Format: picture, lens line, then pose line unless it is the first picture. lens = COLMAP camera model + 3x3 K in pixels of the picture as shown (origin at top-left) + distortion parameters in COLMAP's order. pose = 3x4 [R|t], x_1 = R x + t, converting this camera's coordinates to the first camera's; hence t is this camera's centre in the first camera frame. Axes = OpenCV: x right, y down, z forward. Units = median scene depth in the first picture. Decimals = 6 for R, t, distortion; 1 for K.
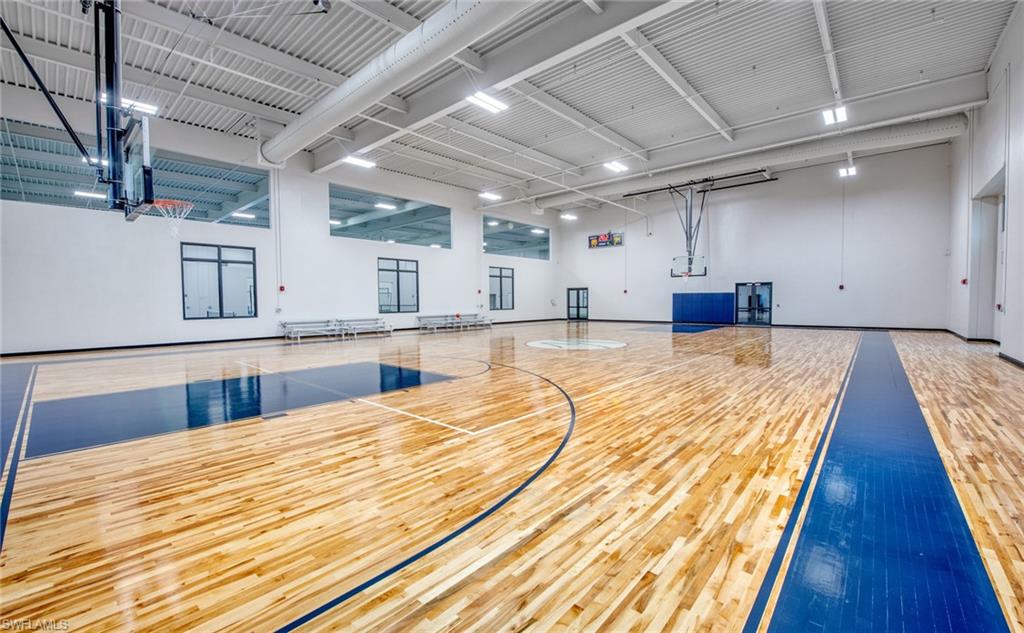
lens RADIAL K [[419.4, 0, 526.0], [0, 419.4, 317.1], [0, 0, 1]] dist [-0.000682, -0.000134]
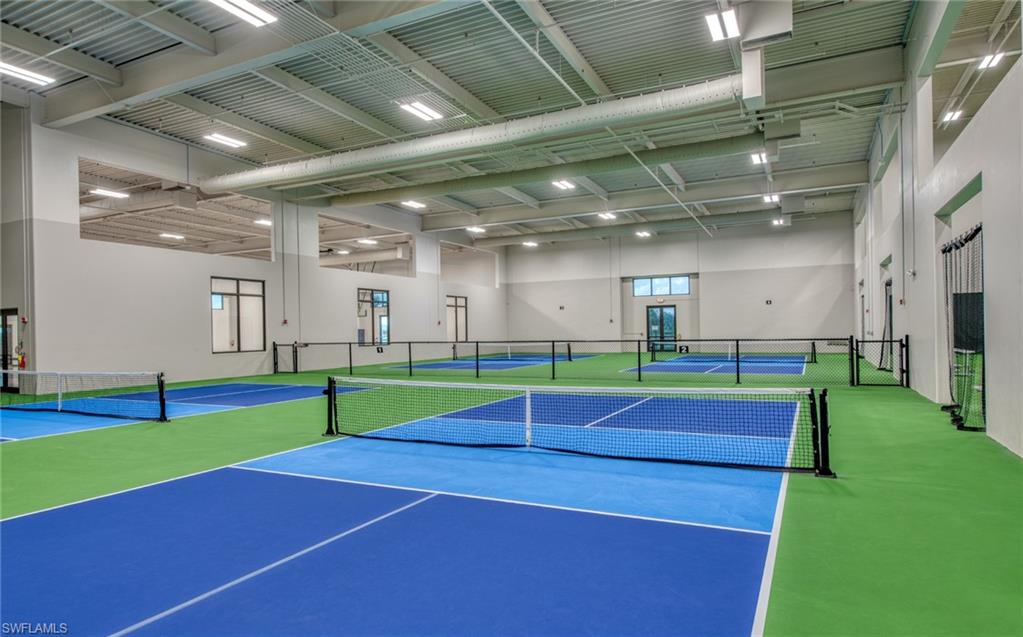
lens RADIAL K [[616.6, 0, 511.5], [0, 616.6, 318.5], [0, 0, 1]] dist [-0.001024, -0.000198]
pose [[0.970413, -0.008028, 0.241319, -0.325232], [0.023790, 0.997763, -0.062474, 0.021297], [-0.240278, 0.066366, 0.968433, -0.408887]]
